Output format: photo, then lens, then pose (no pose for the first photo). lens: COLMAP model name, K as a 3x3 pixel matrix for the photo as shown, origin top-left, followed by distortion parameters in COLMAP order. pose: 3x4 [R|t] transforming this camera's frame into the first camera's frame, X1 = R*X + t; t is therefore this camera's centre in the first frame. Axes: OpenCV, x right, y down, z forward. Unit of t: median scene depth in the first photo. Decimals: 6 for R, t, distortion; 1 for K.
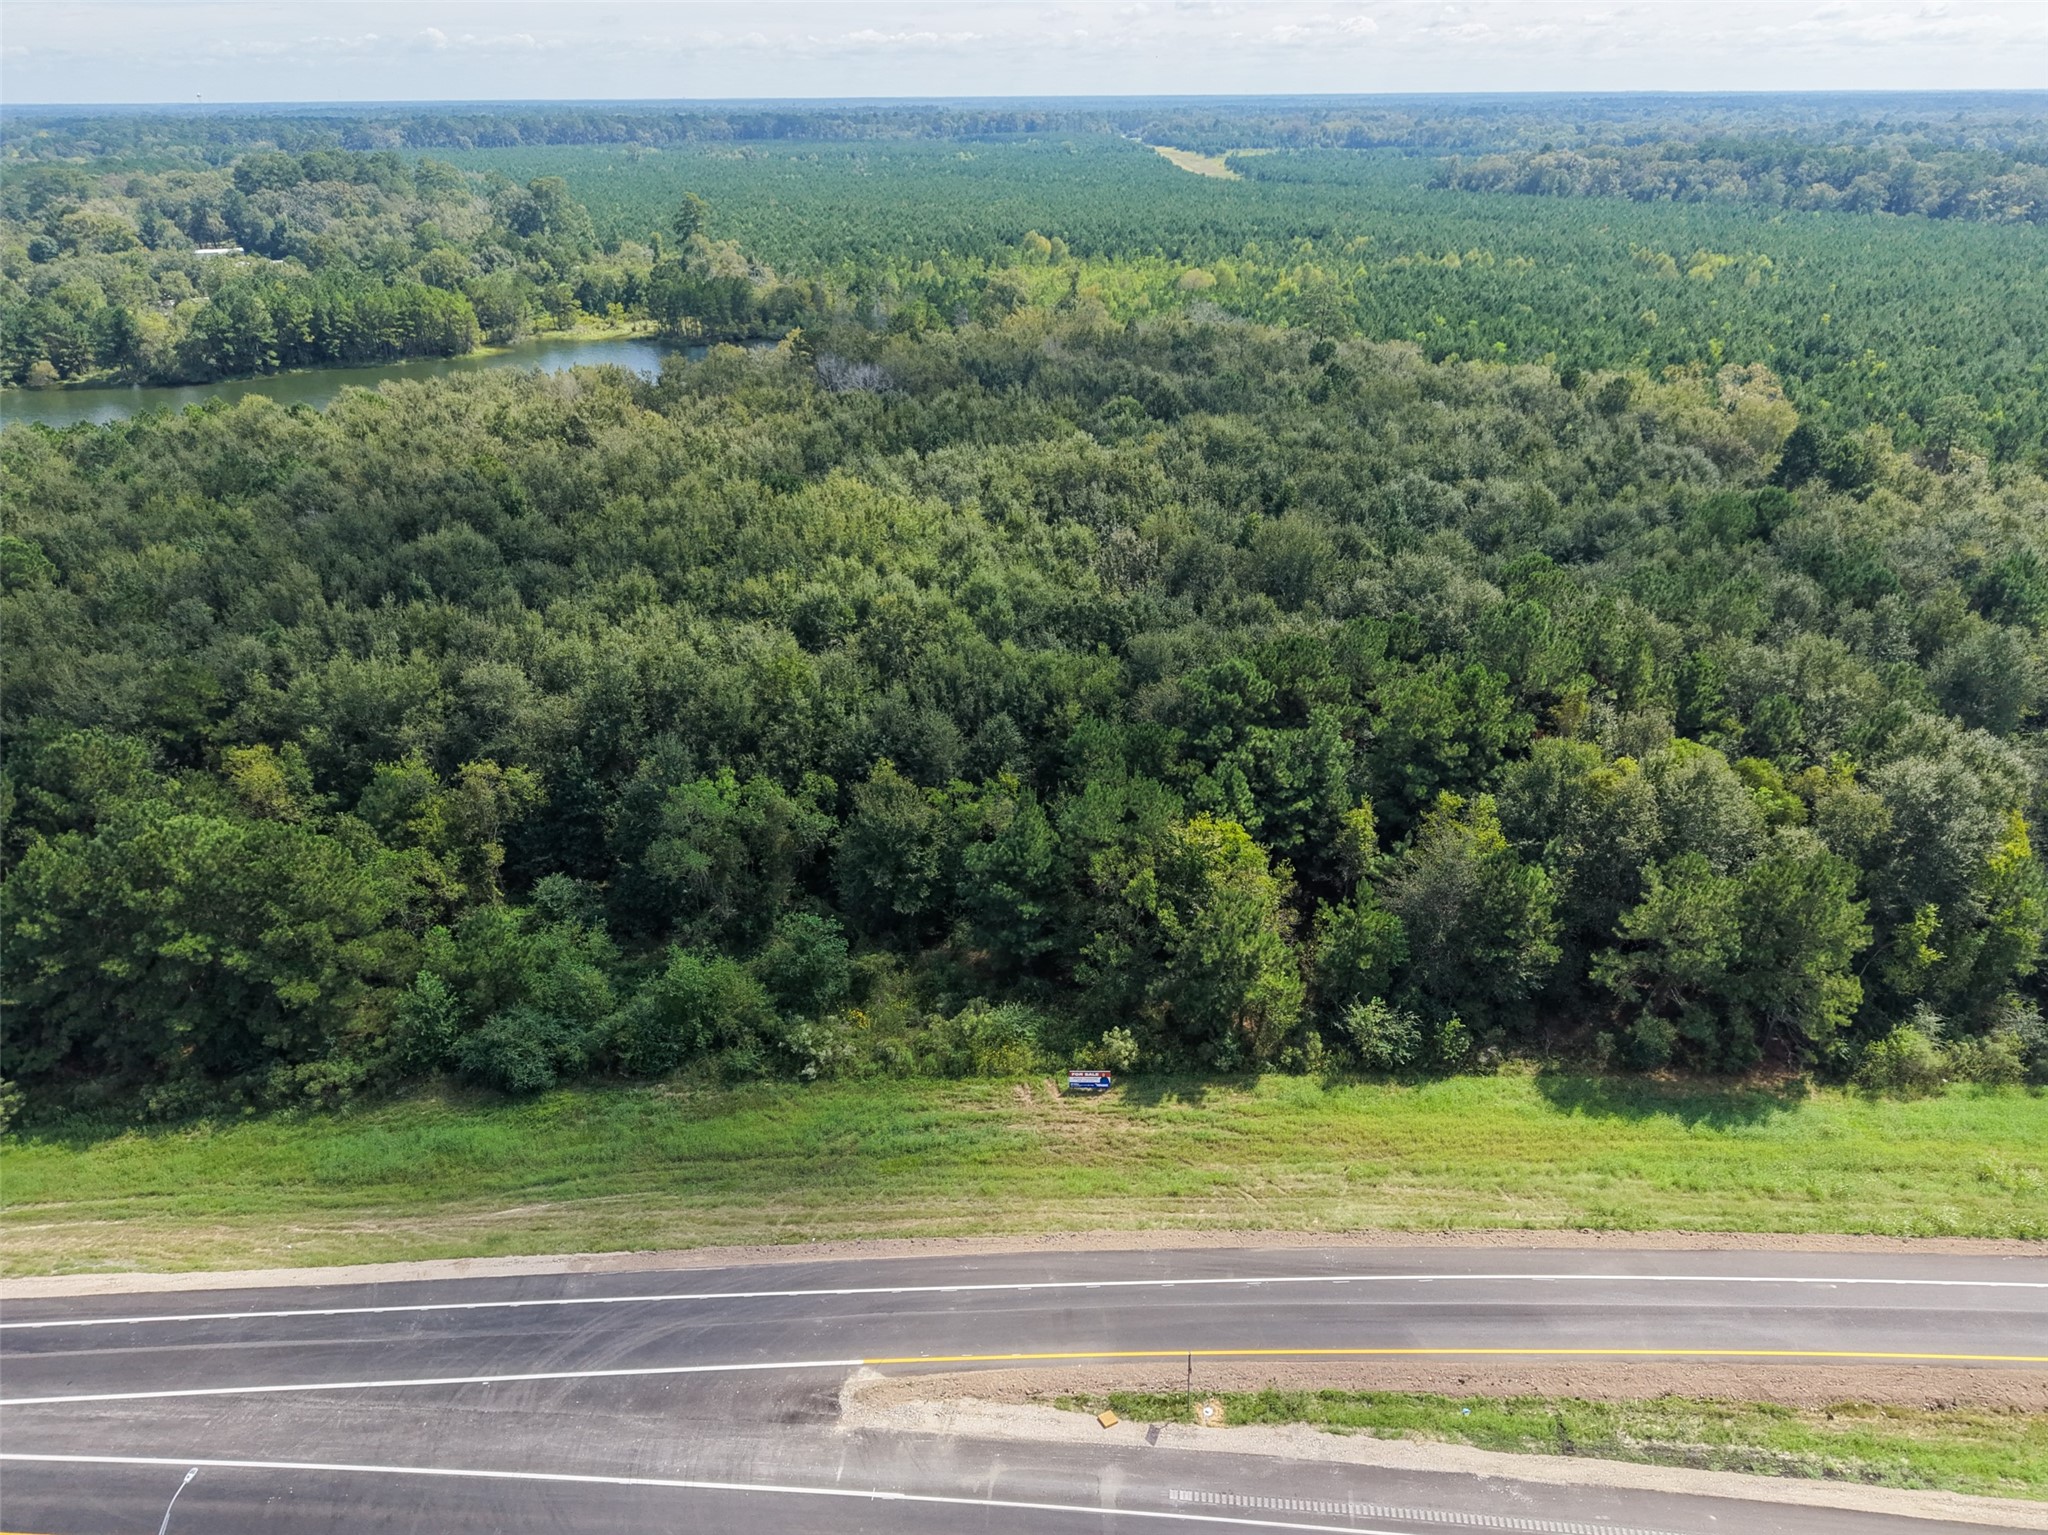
lens RADIAL K [[1428.0, 0, 1022.7], [0, 1428.0, 707.0], [0, 0, 1]] dist [0.051988, -0.066997]
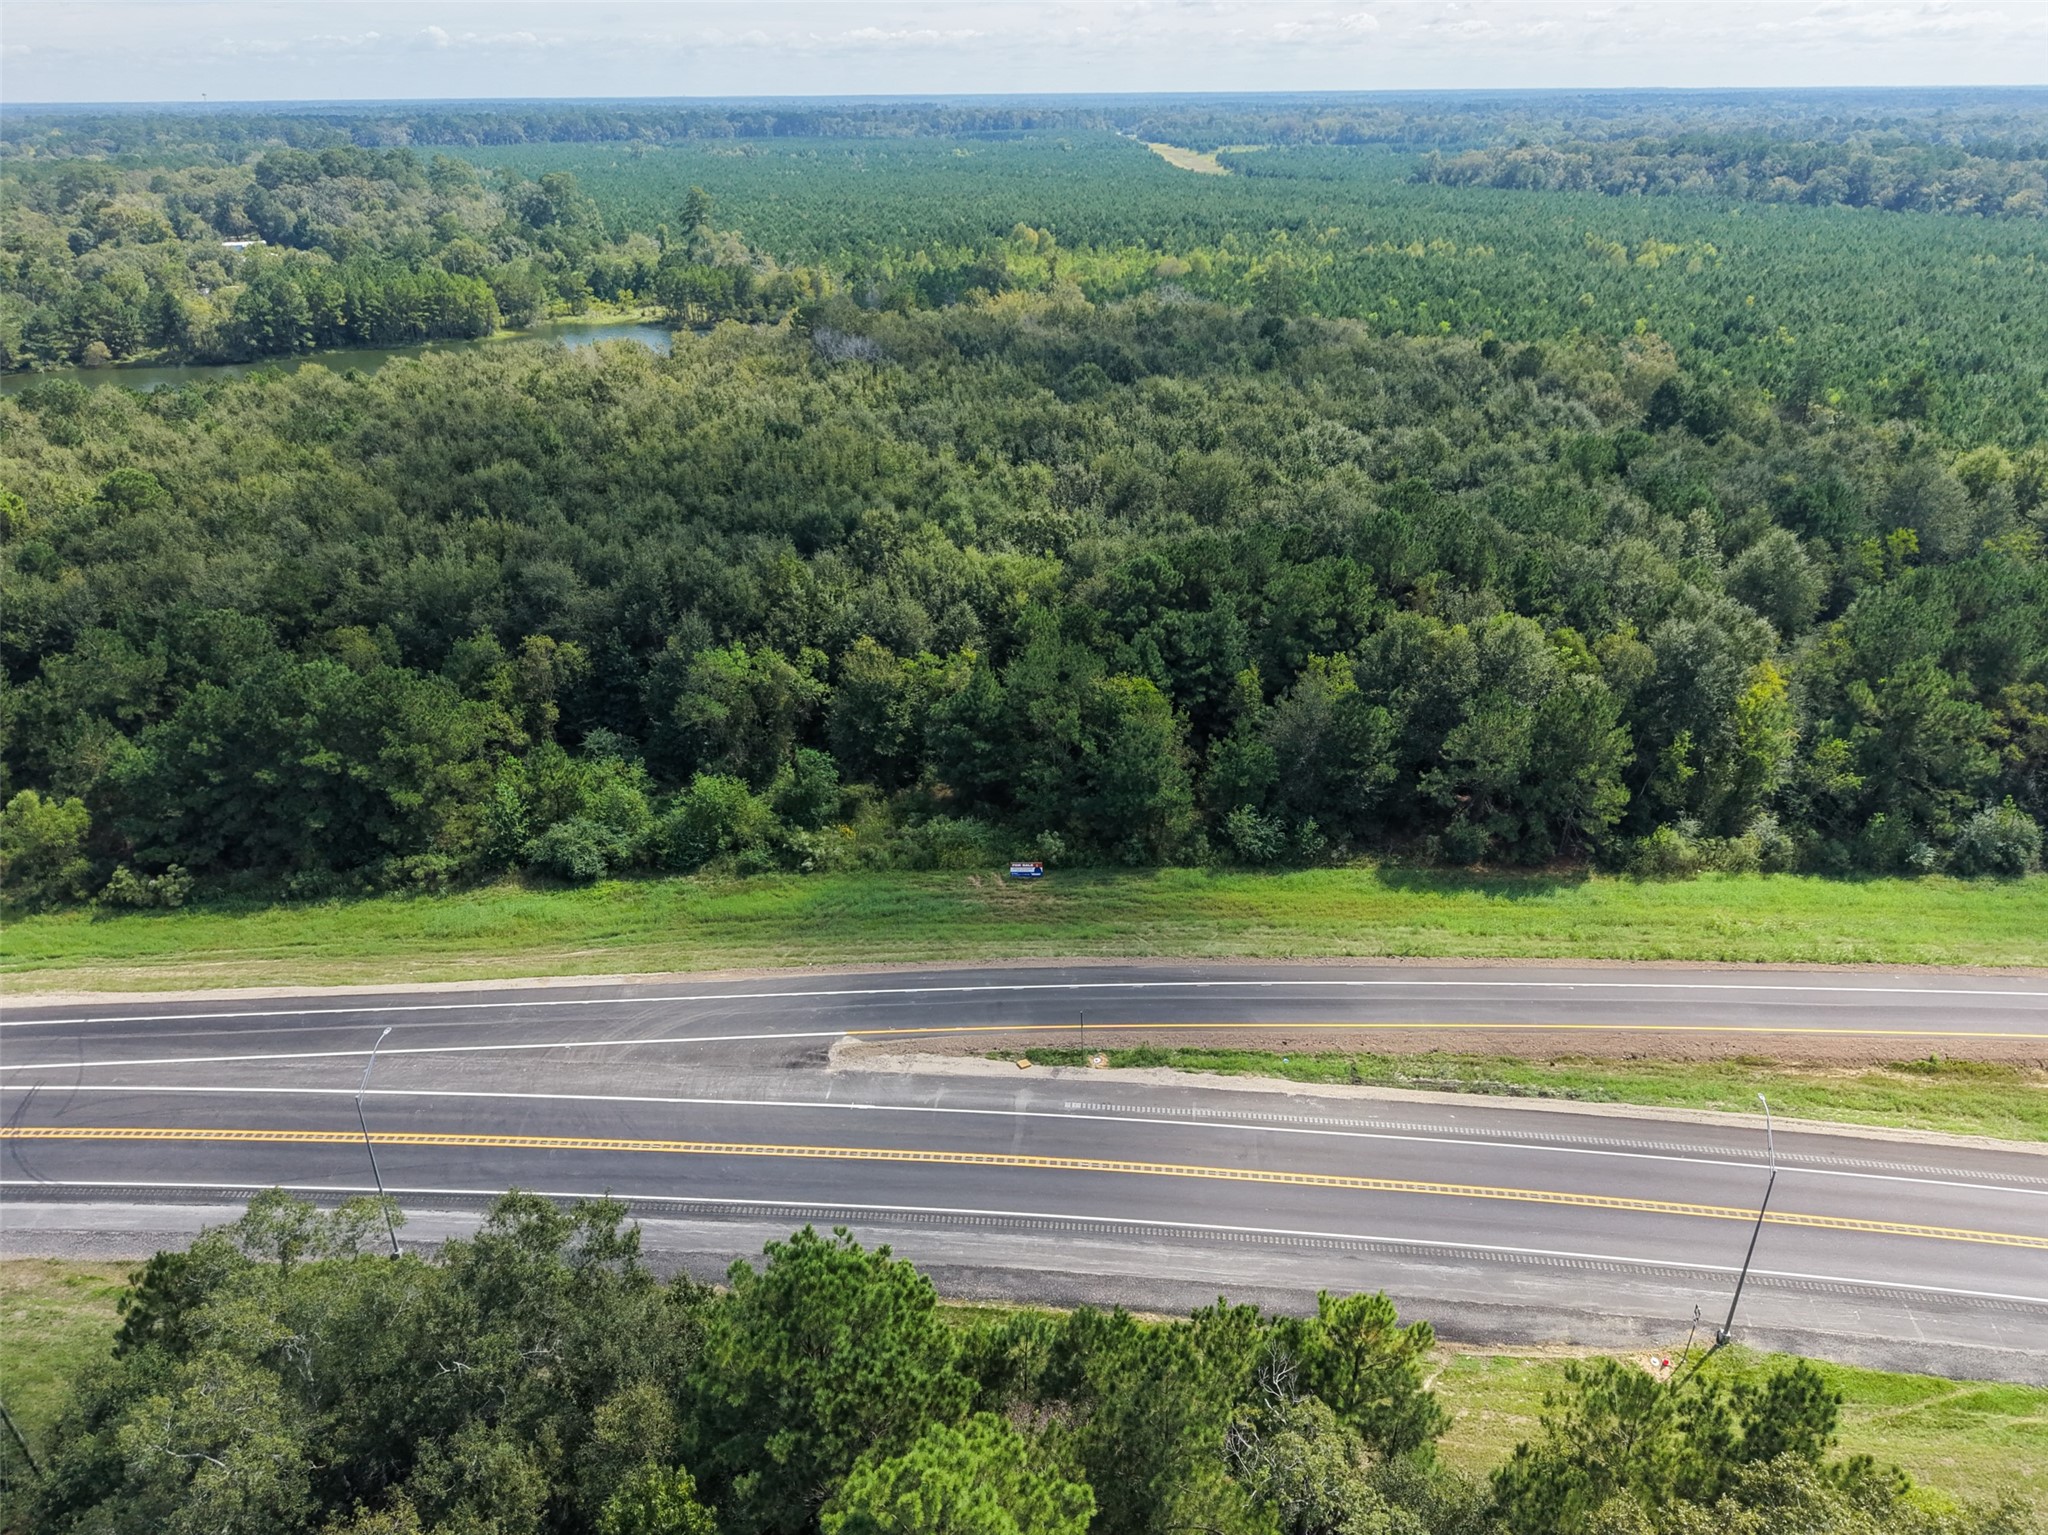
lens RADIAL K [[1428.0, 0, 1022.7], [0, 1428.0, 707.0], [0, 0, 1]] dist [0.051988, -0.066997]
pose [[0.999999, -0.001433, -0.000261, 0.036918], [0.001434, 0.999998, 0.001496, 0.094699], [0.000258, -0.001497, 0.999999, -0.228220]]
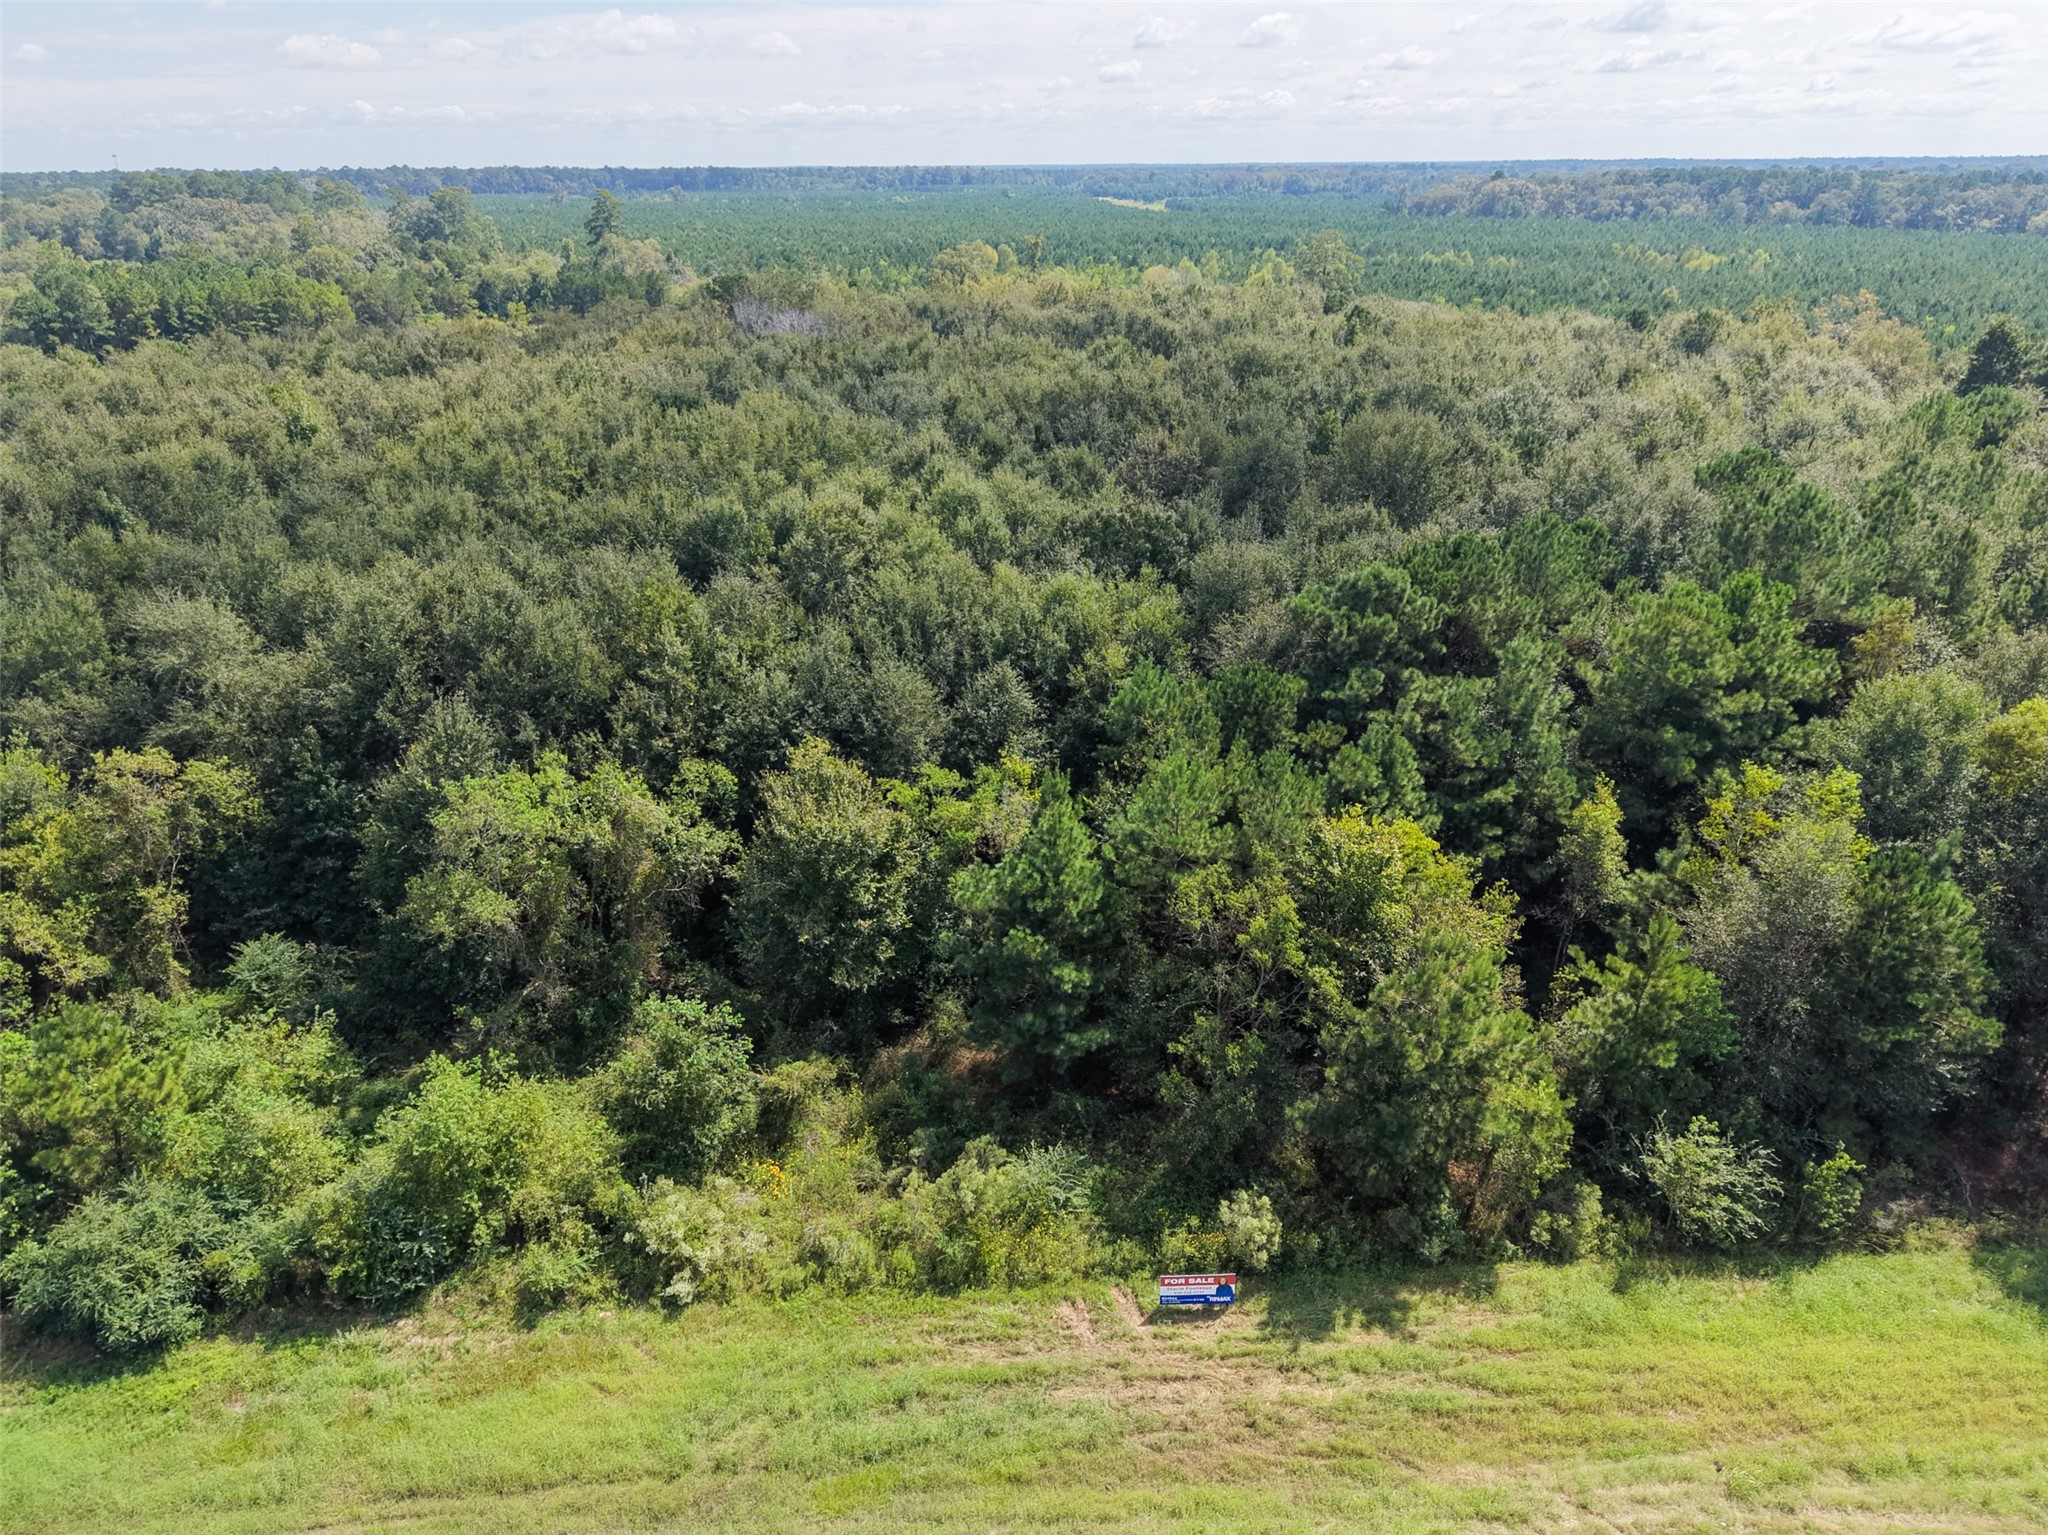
lens RADIAL K [[1430.1, 0, 1022.1], [0, 1430.1, 718.2], [0, 0, 1]] dist [0.008152, -0.001666]
pose [[0.999048, -0.017577, 0.039915, -0.031567], [0.018934, 0.999247, -0.033866, 0.050494], [-0.039289, 0.034590, 0.998629, 0.378029]]
